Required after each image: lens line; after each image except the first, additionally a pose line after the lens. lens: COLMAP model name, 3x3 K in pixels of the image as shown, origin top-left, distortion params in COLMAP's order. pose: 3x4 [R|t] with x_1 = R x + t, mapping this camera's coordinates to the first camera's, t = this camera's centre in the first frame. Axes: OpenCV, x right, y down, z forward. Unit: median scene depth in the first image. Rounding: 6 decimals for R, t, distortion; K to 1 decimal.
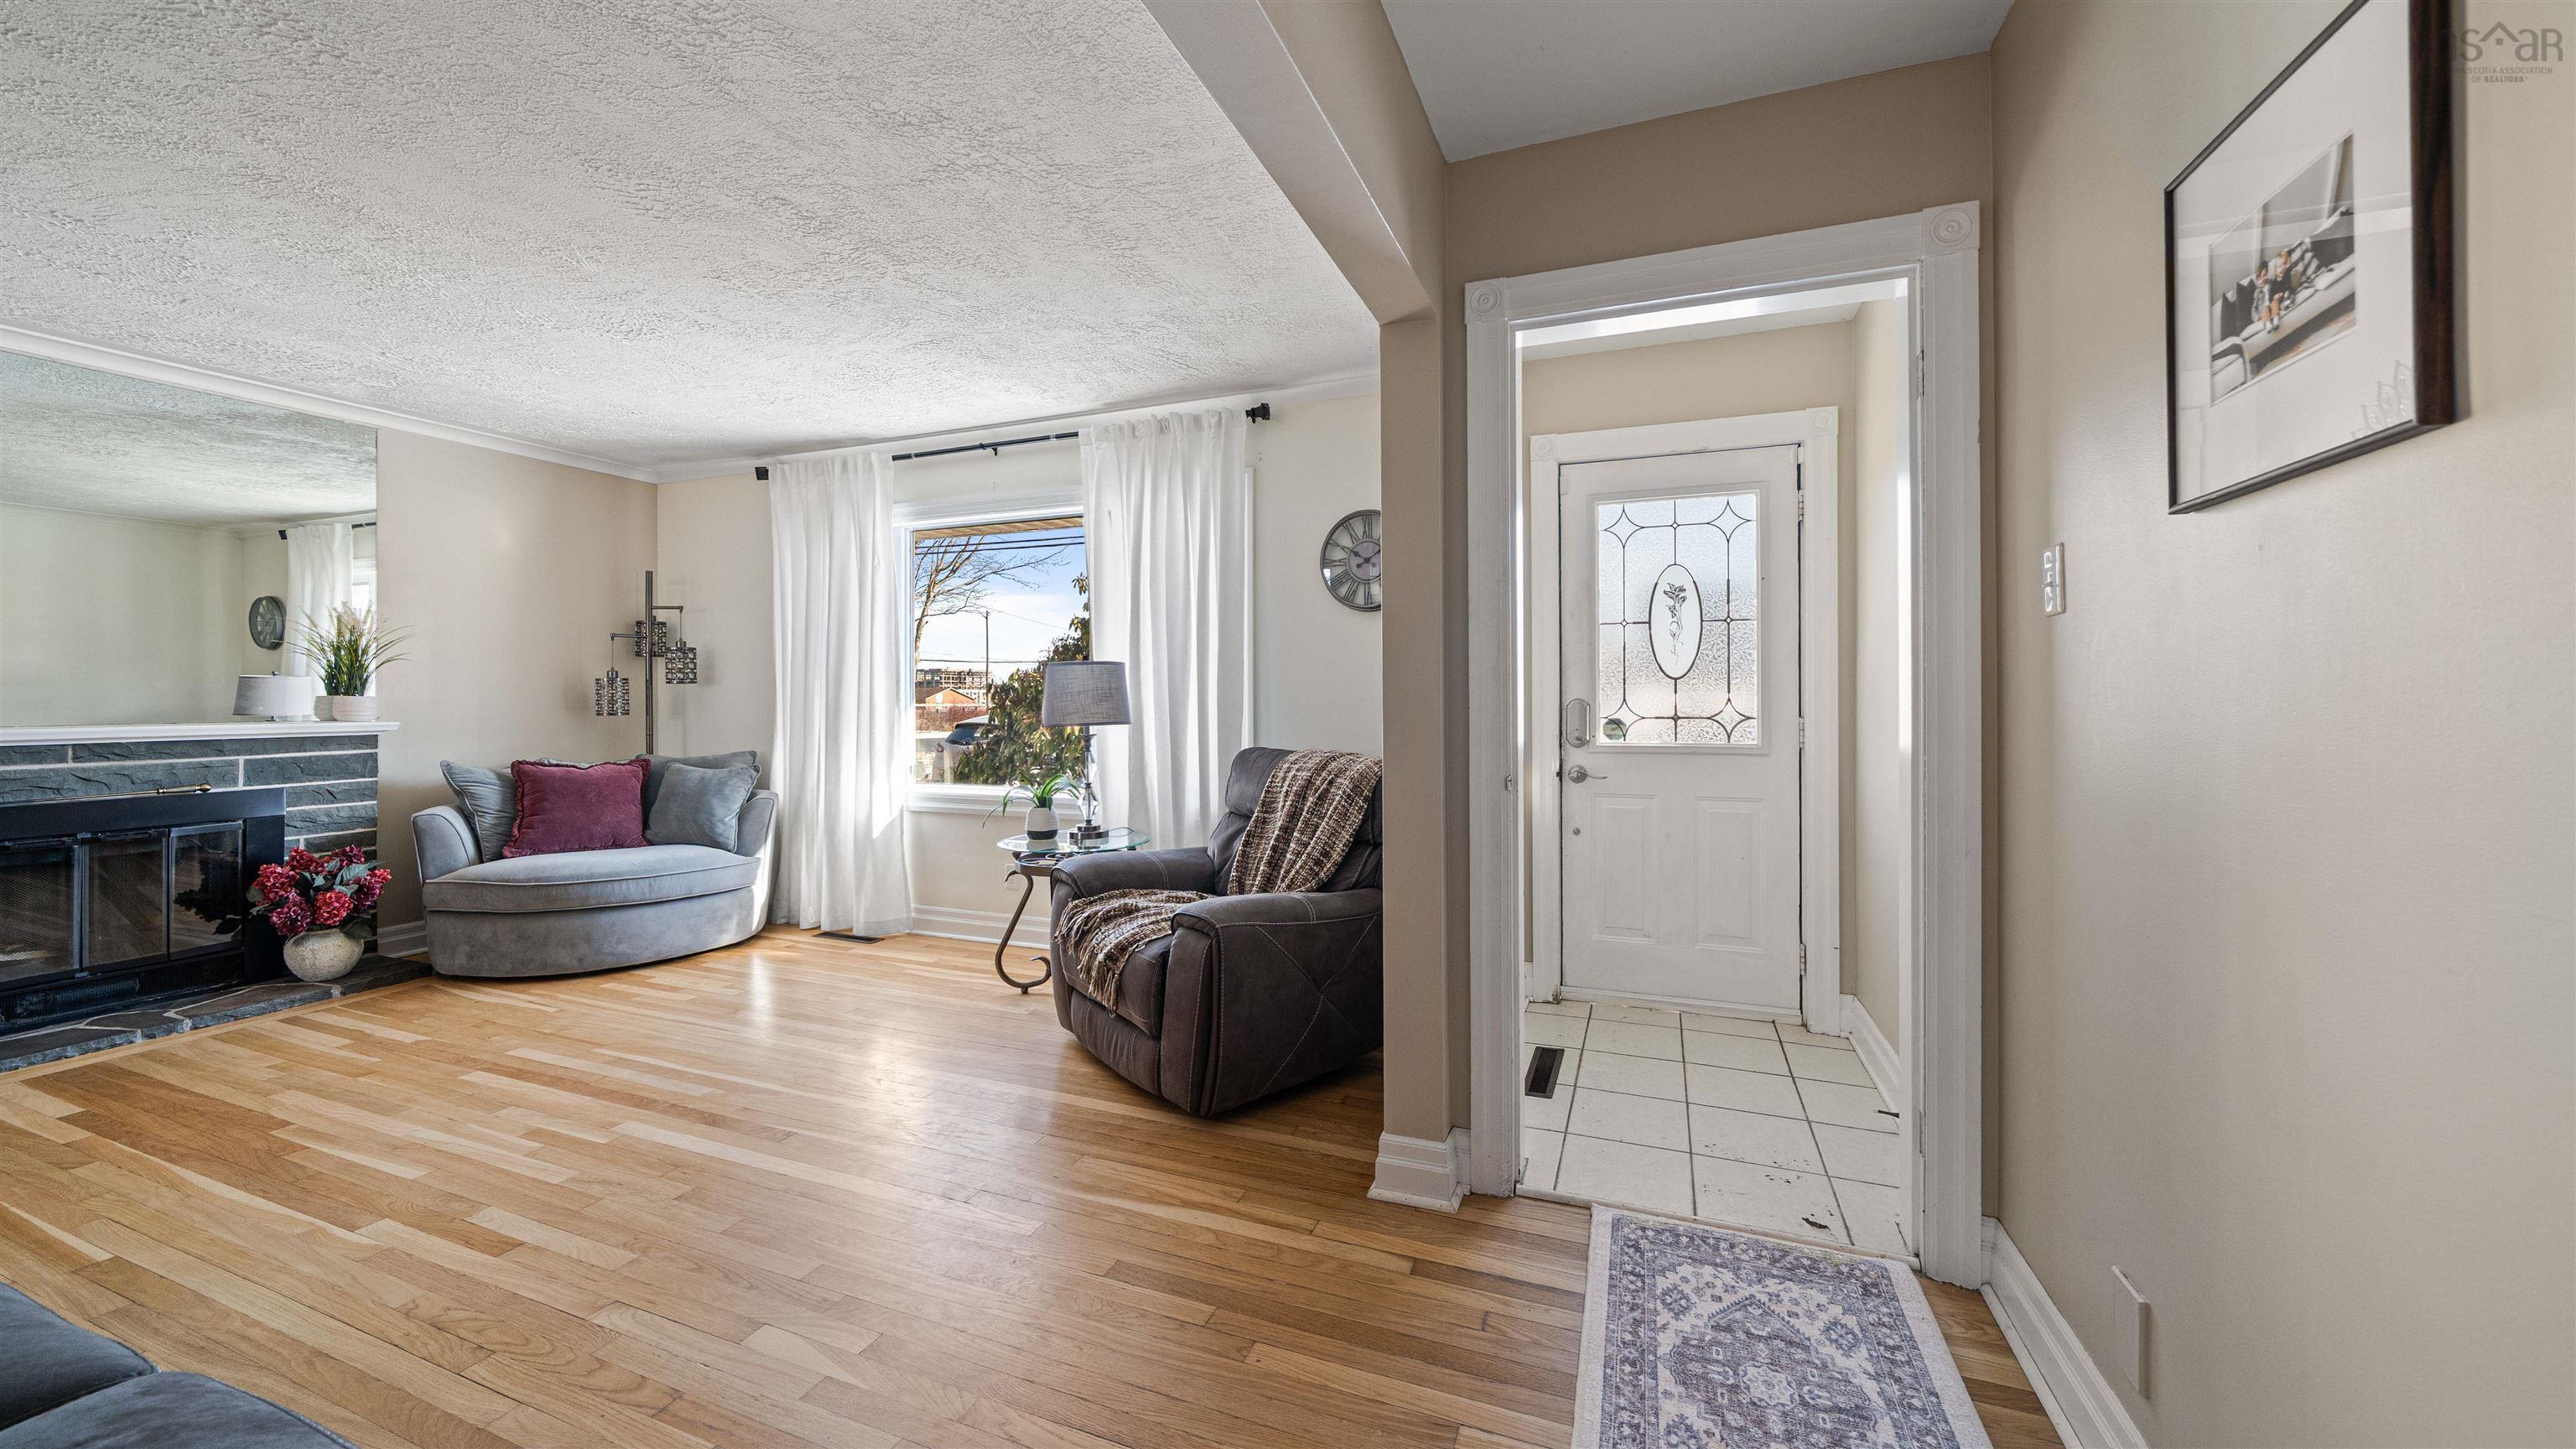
lens RADIAL K [[920.2, 0, 1288.9], [0, 920.2, 698.0], [0, 0, 1]] dist [-0.002037, -0.000278]
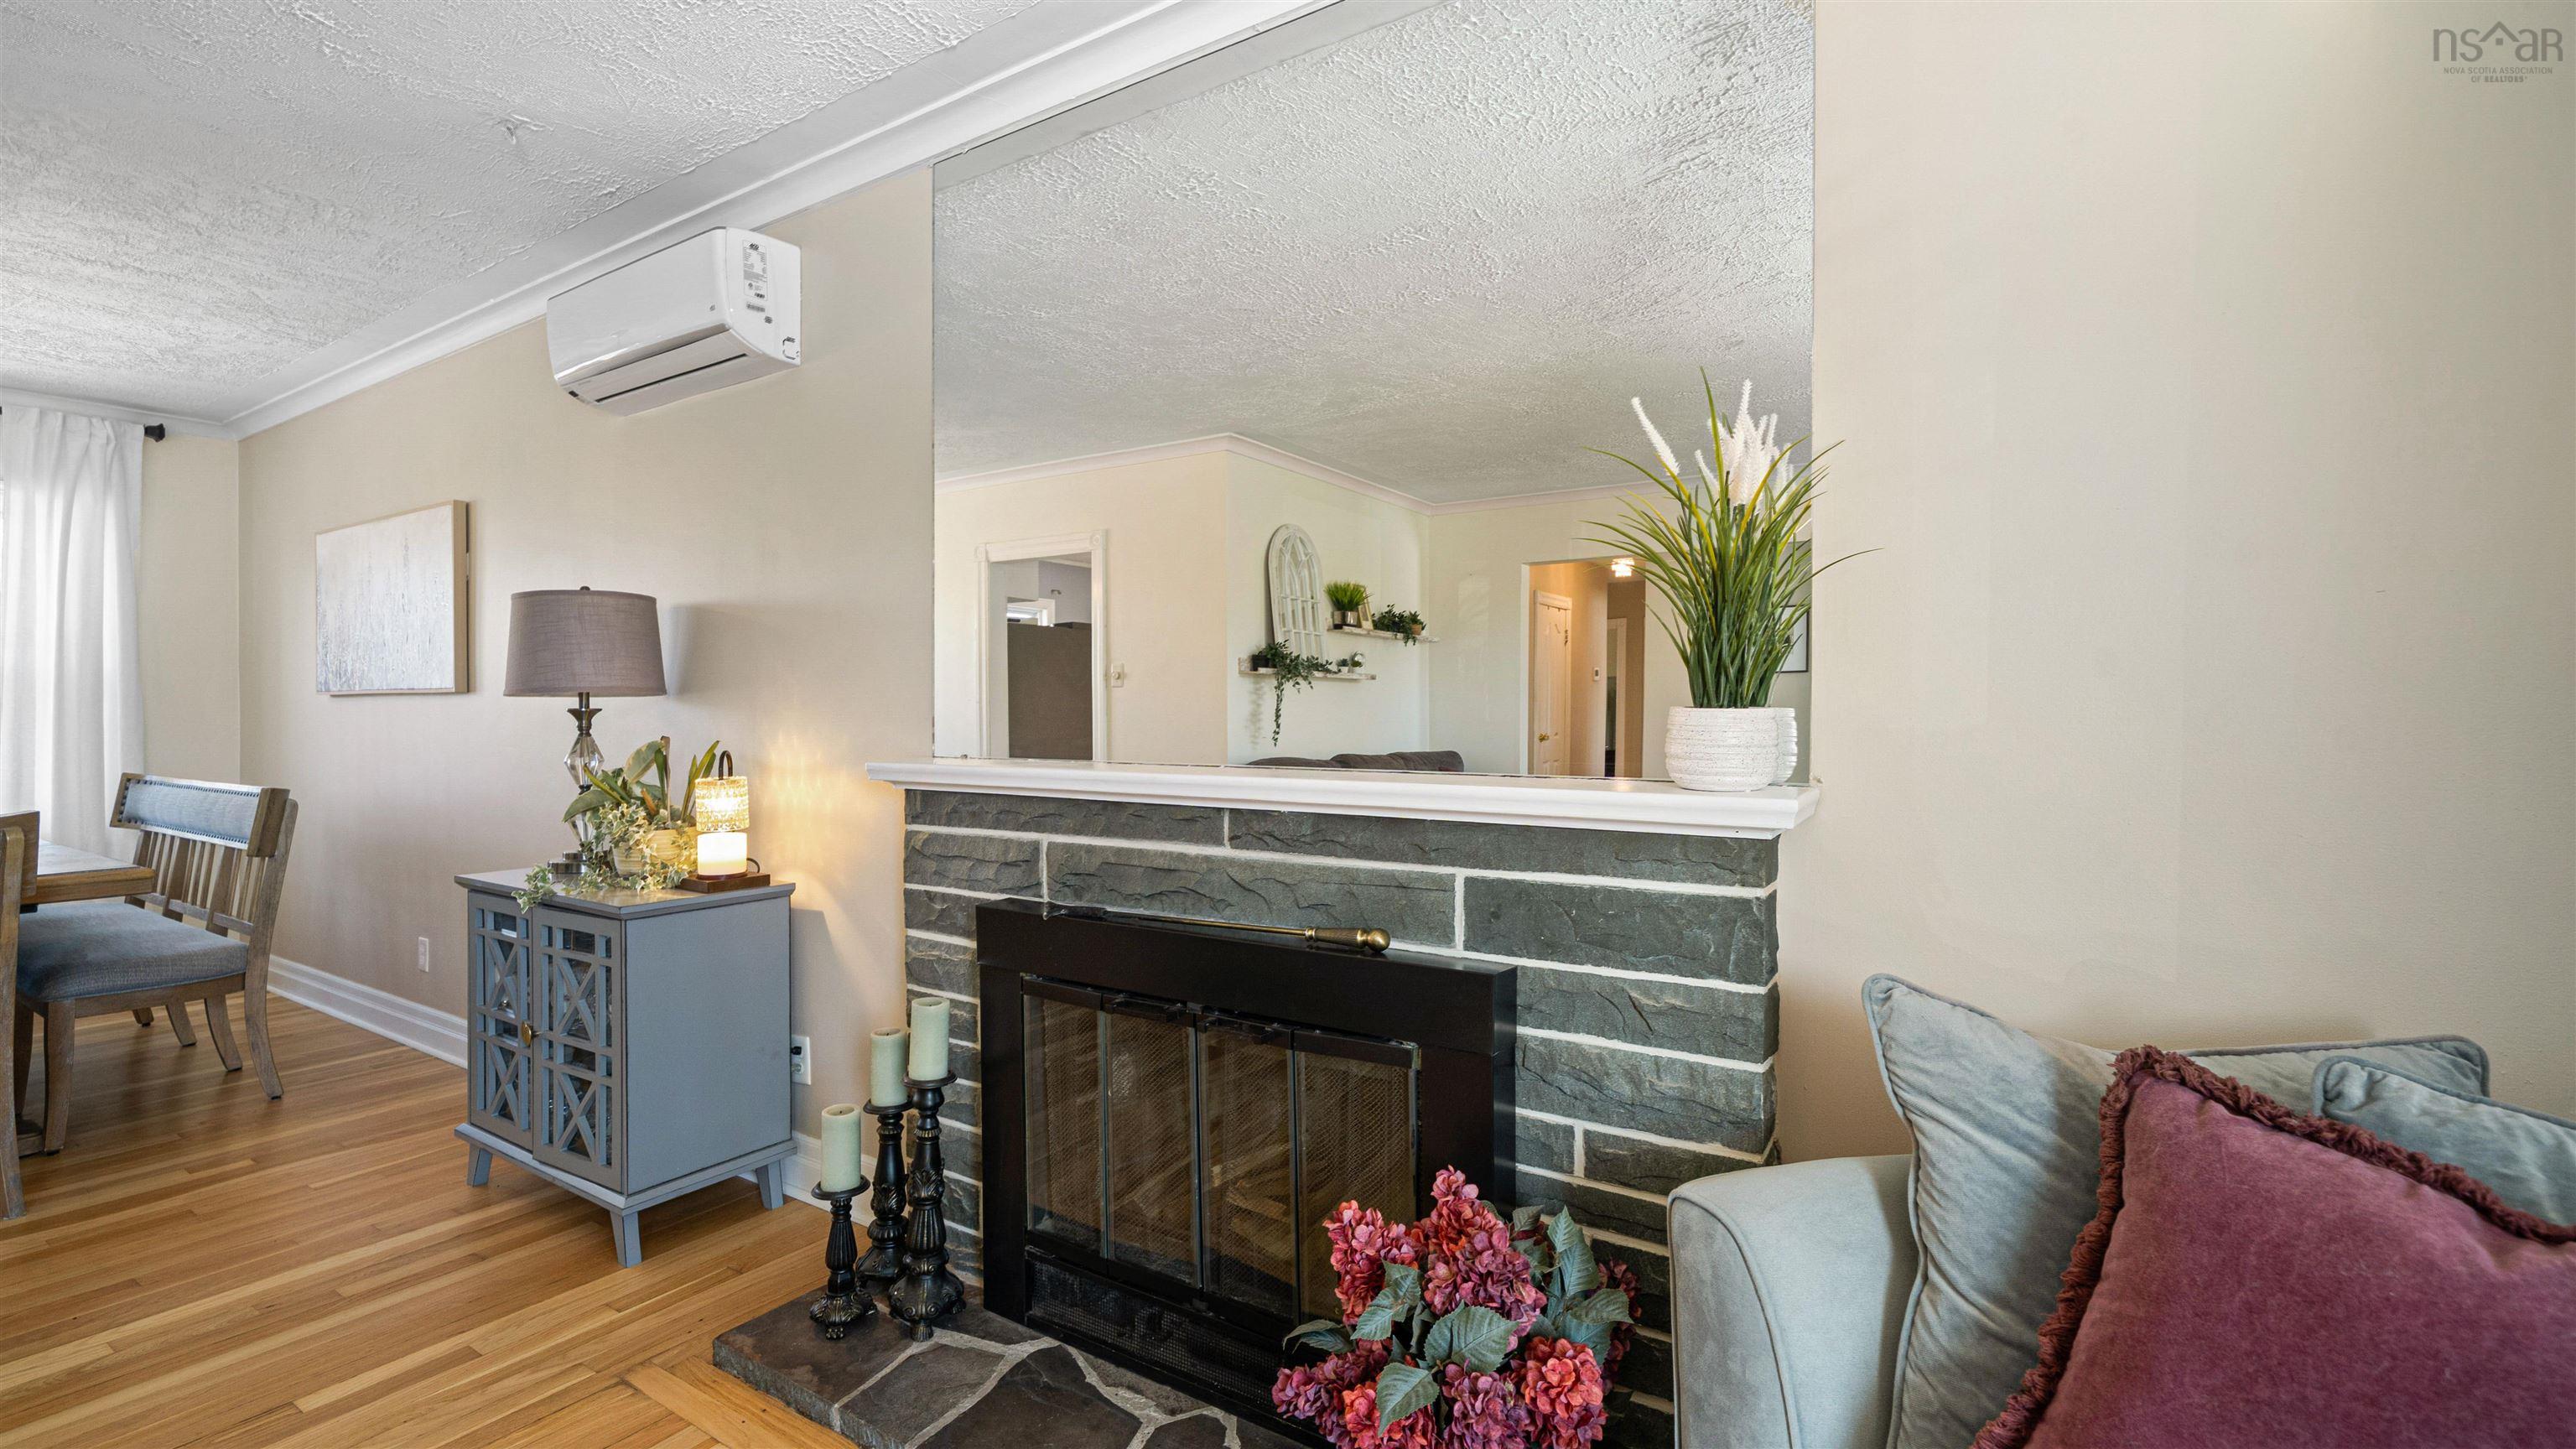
lens RADIAL K [[1114.7, 0, 1281.3], [0, 1114.7, 718.7], [0, 0, 1]] dist [-0.000732, -0.000149]
pose [[-0.198250, 0.005354, -0.980137, -0.644089], [-0.000857, 0.999984, 0.005636, 0.000225], [0.980151, 0.001957, -0.198242, 0.959122]]
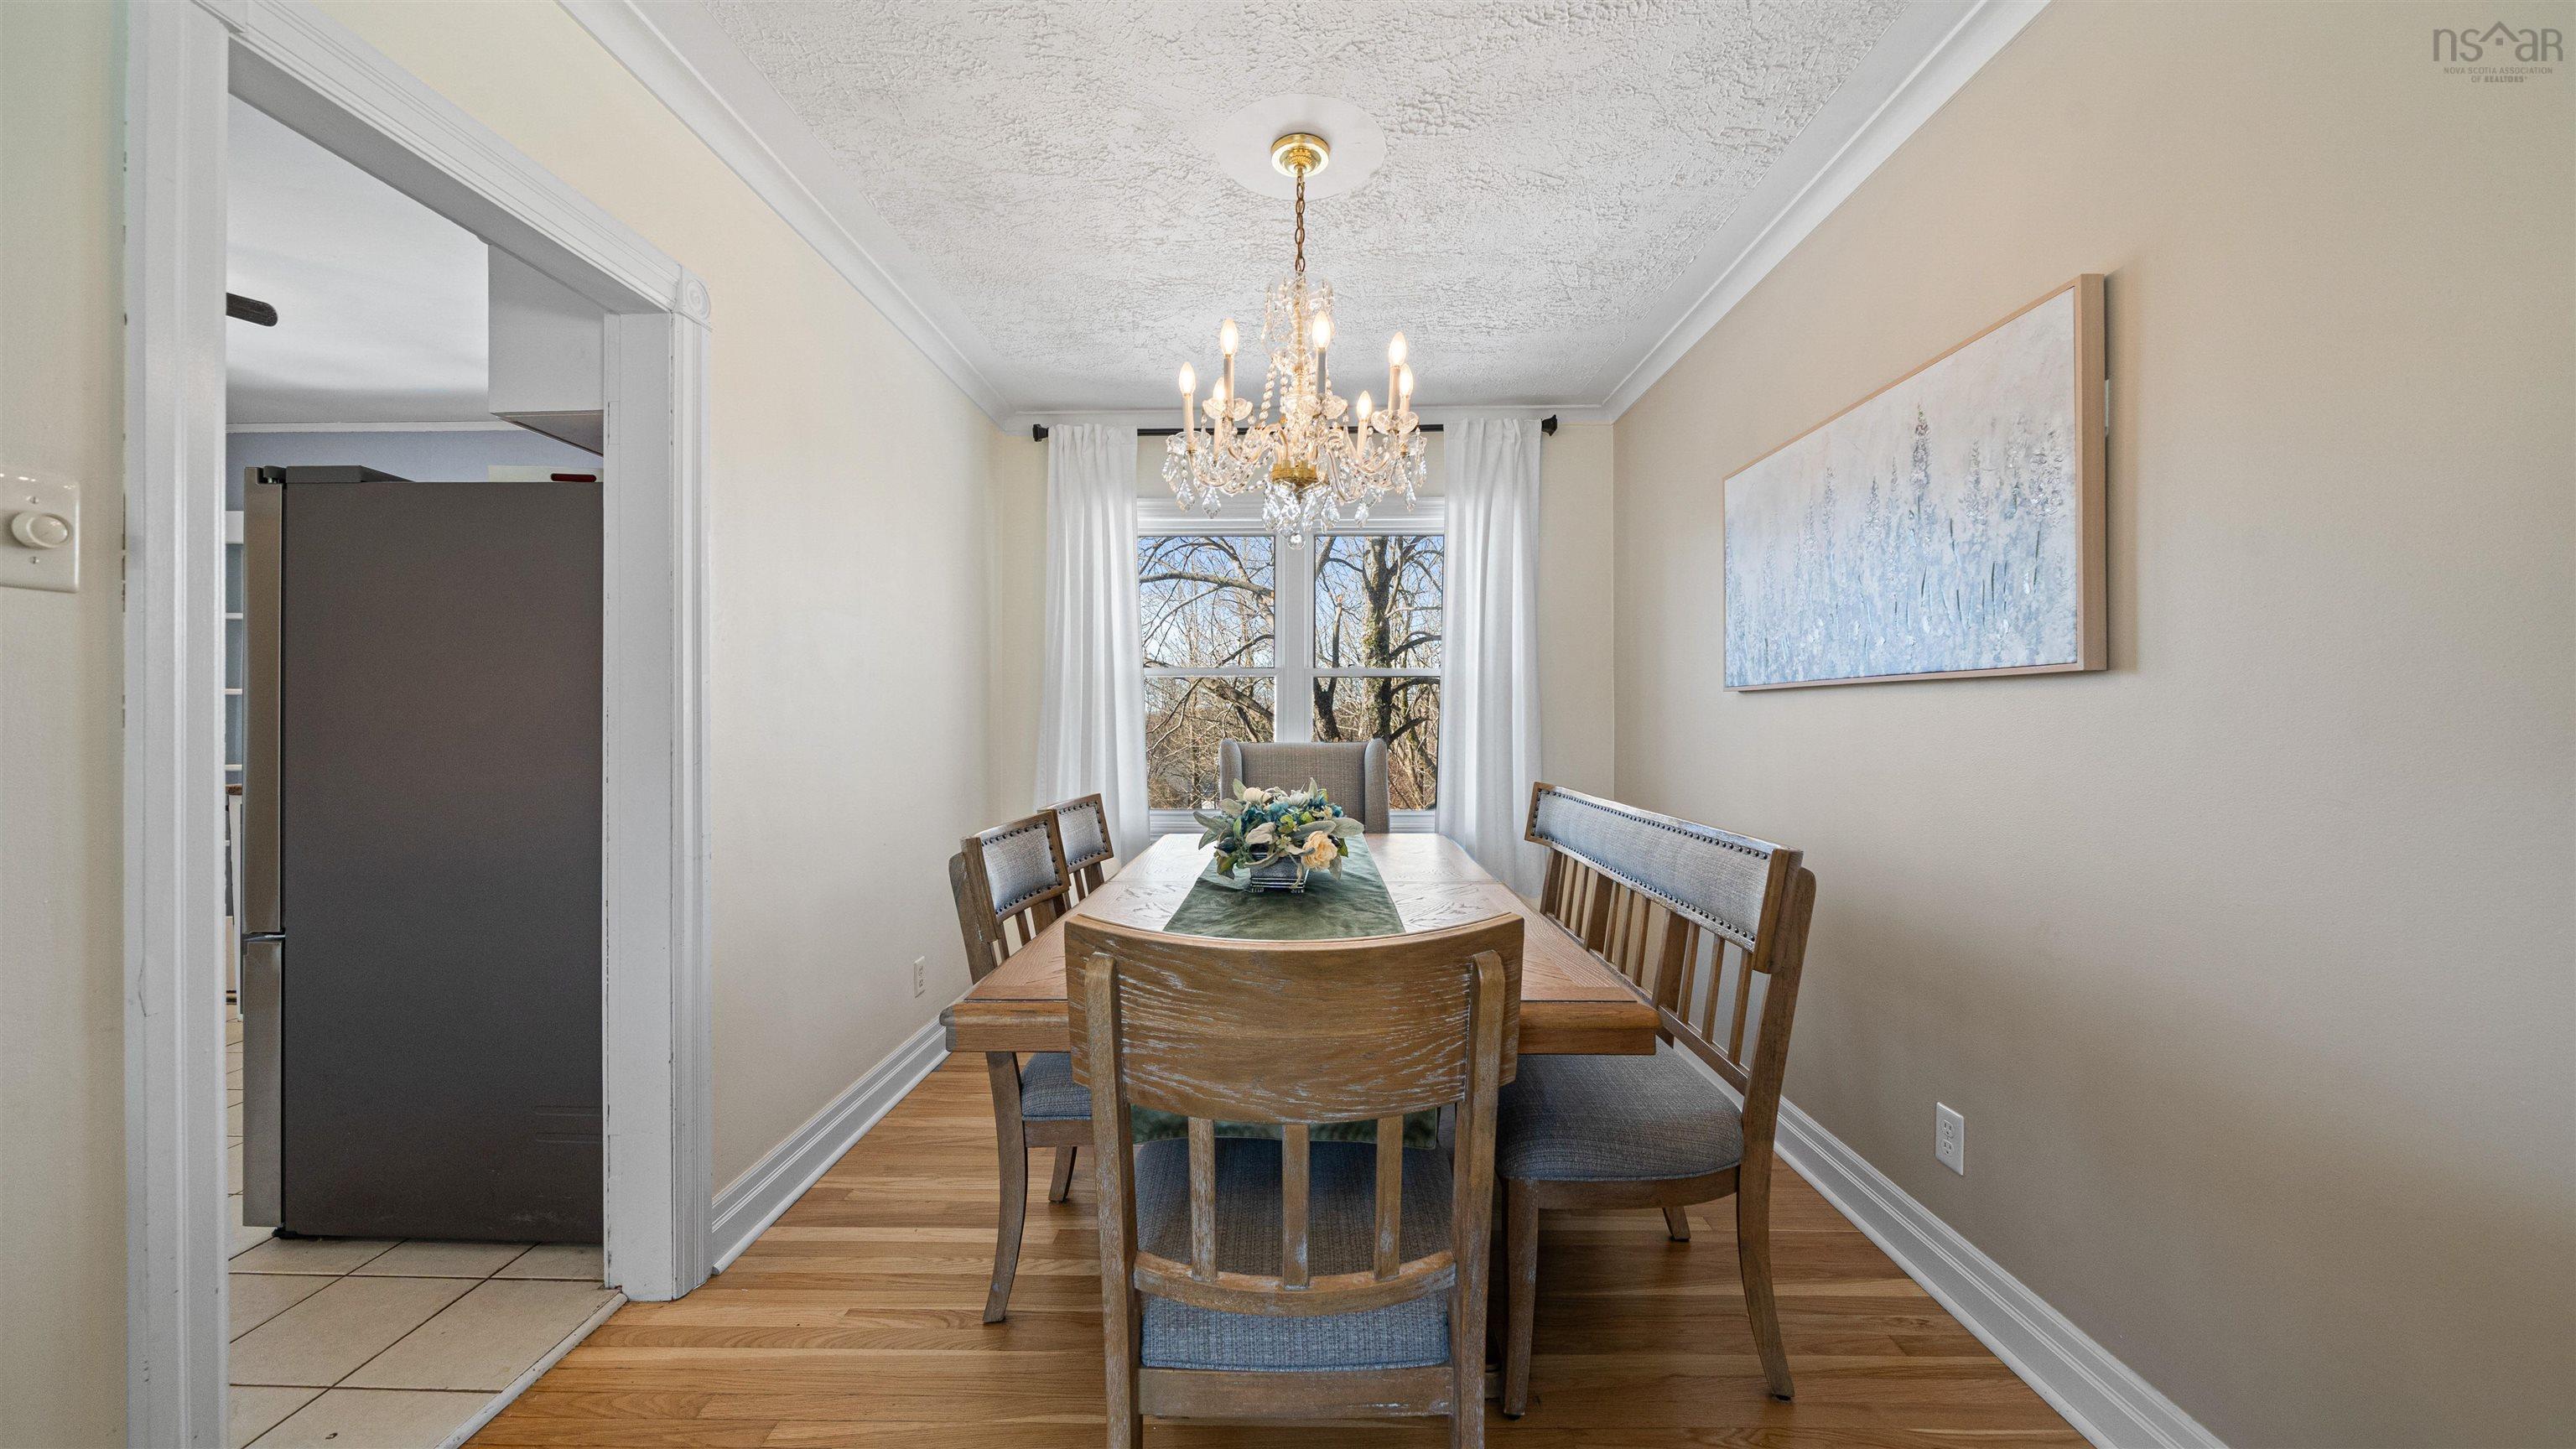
lens RADIAL K [[911.4, 0, 1283.5], [0, 911.4, 723.4], [0, 0, 1]] dist [-0.001265, -0.000100]
pose [[-0.937117, 0.005143, -0.348976, -0.998797], [0.003066, 0.999974, 0.006504, 0.002330], [0.349001, 0.005025, -0.937109, 0.307716]]
